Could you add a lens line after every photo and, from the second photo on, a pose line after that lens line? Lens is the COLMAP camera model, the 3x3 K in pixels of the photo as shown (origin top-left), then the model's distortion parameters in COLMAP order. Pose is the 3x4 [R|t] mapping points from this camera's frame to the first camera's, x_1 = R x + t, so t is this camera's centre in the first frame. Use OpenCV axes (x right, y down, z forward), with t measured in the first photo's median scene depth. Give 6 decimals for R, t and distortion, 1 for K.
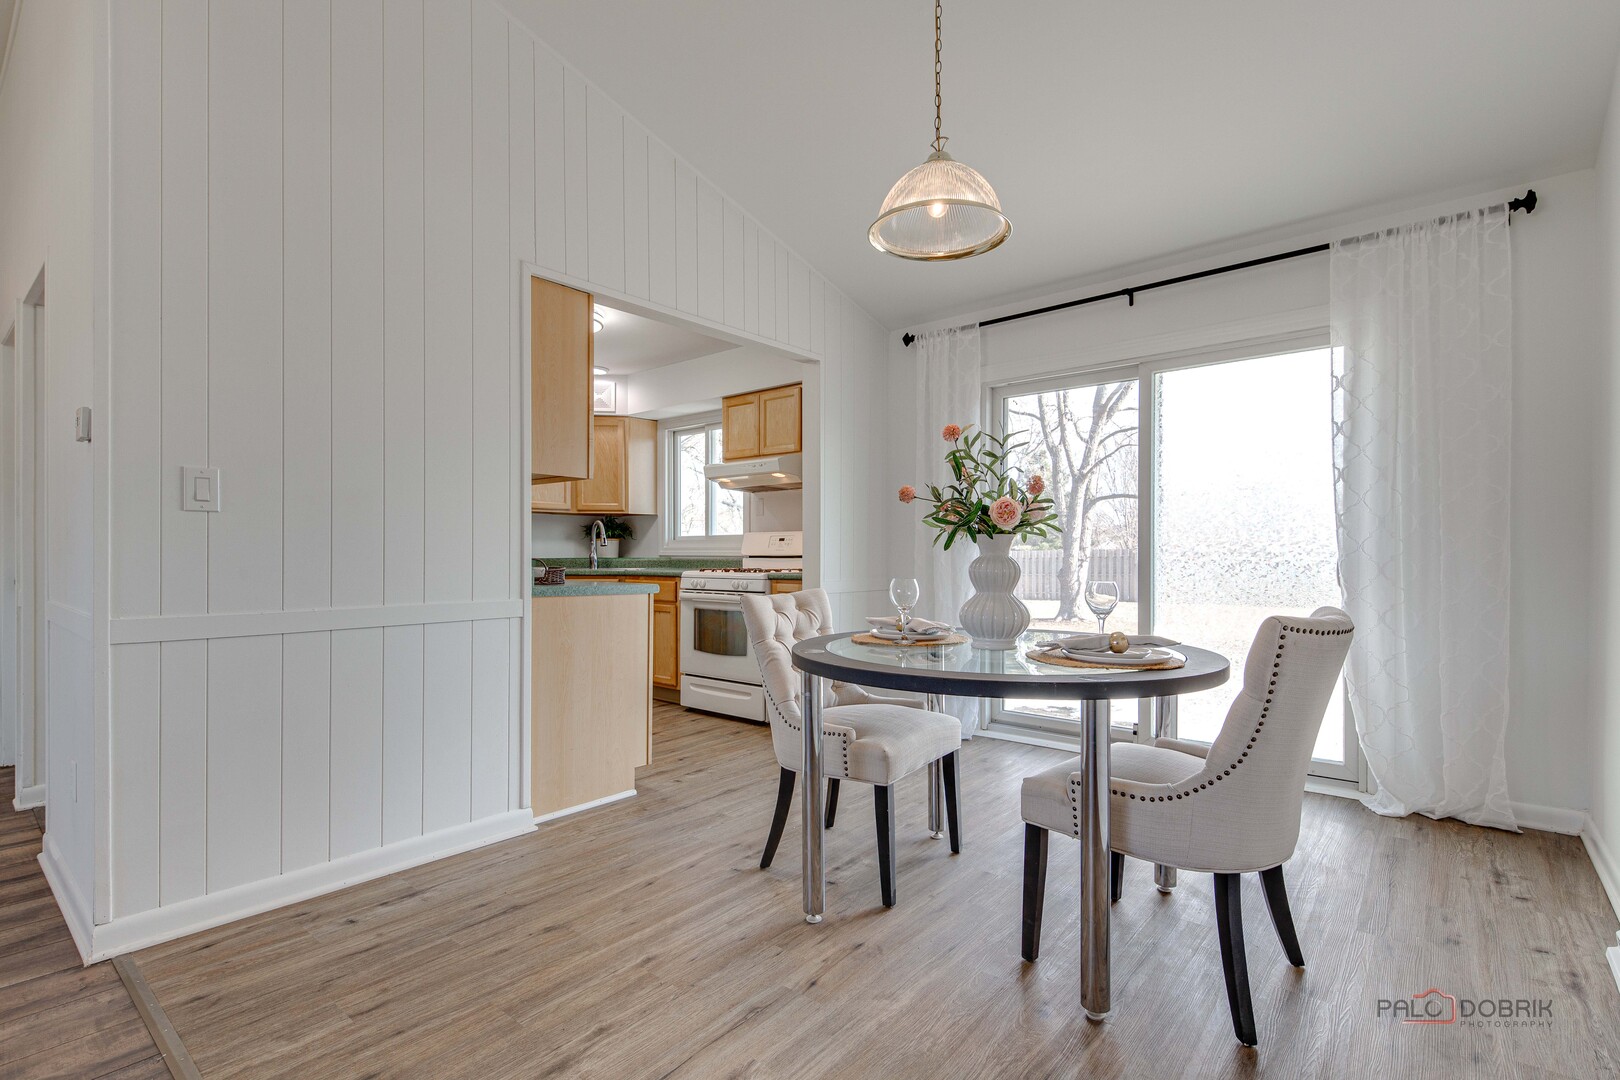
lens RADIAL K [[743.2, 0, 821.6], [0, 743.2, 567.0], [0, 0, 1]] dist [0.012807, -0.002231]
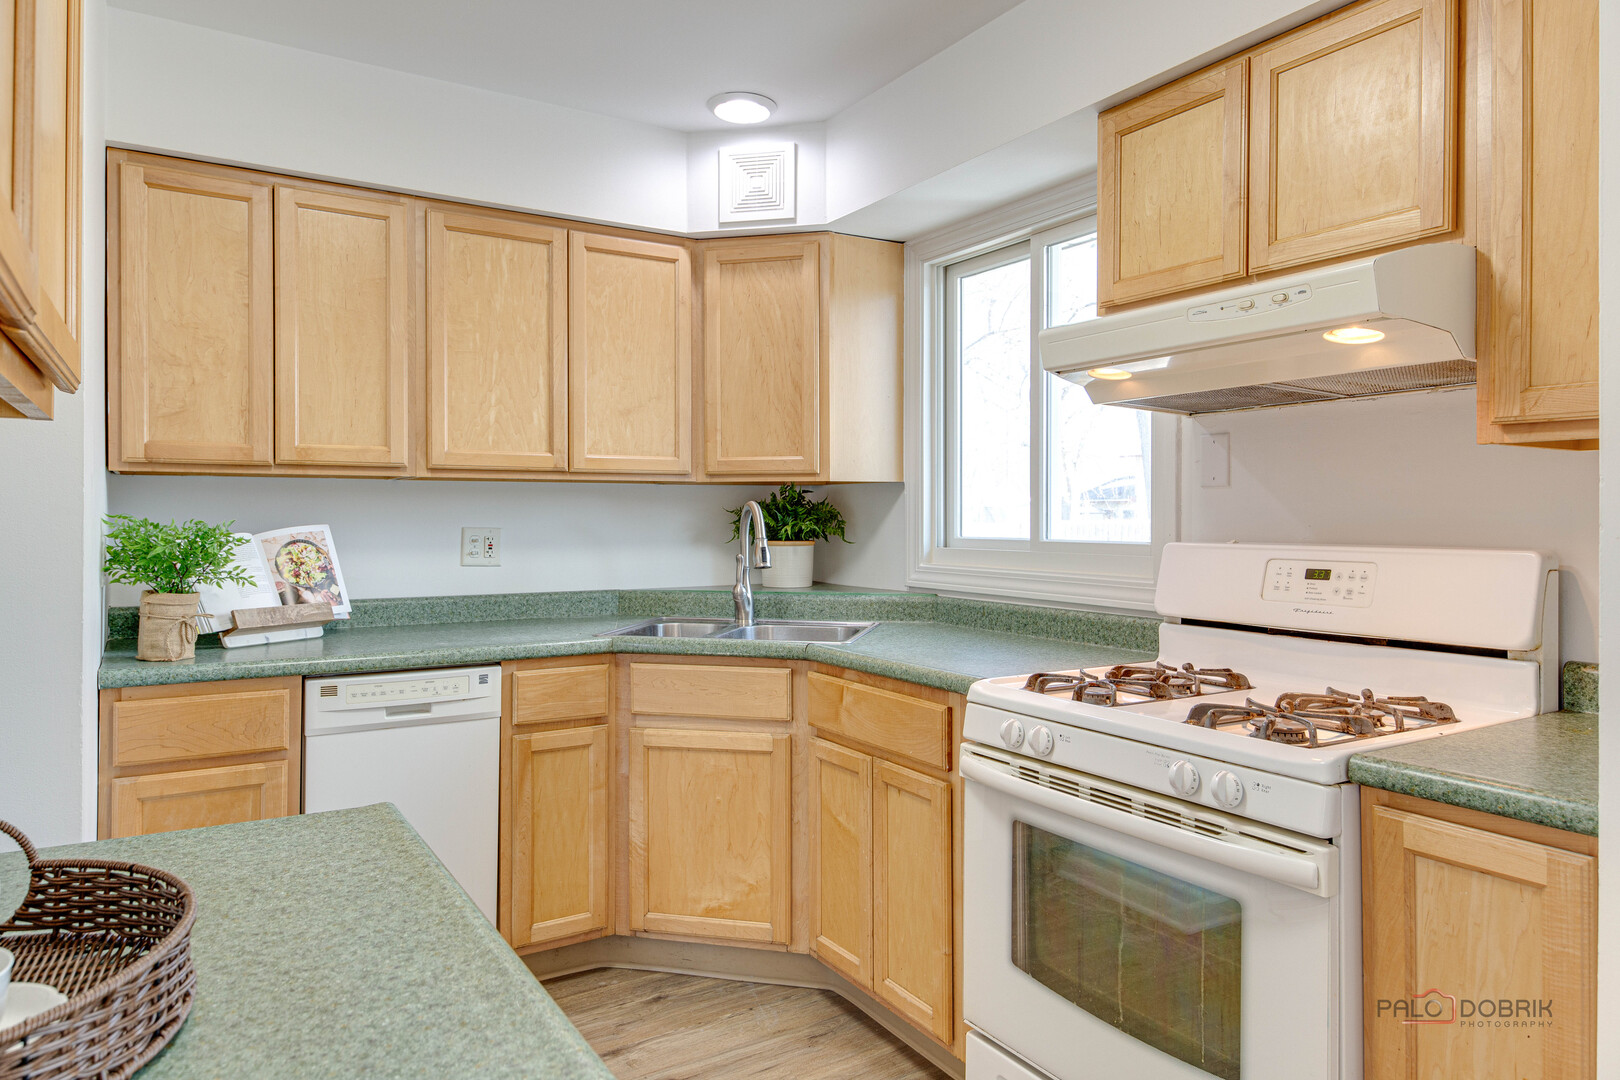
lens RADIAL K [[1041.2, 0, 826.5], [0, 1041.2, 513.7], [0, 0, 1]] dist [0.027072, -0.000477]
pose [[0.951593, -0.002513, -0.307351, -0.174527], [-0.003772, 0.999796, -0.019855, -0.081385], [0.307338, 0.020053, 0.951389, 0.896064]]
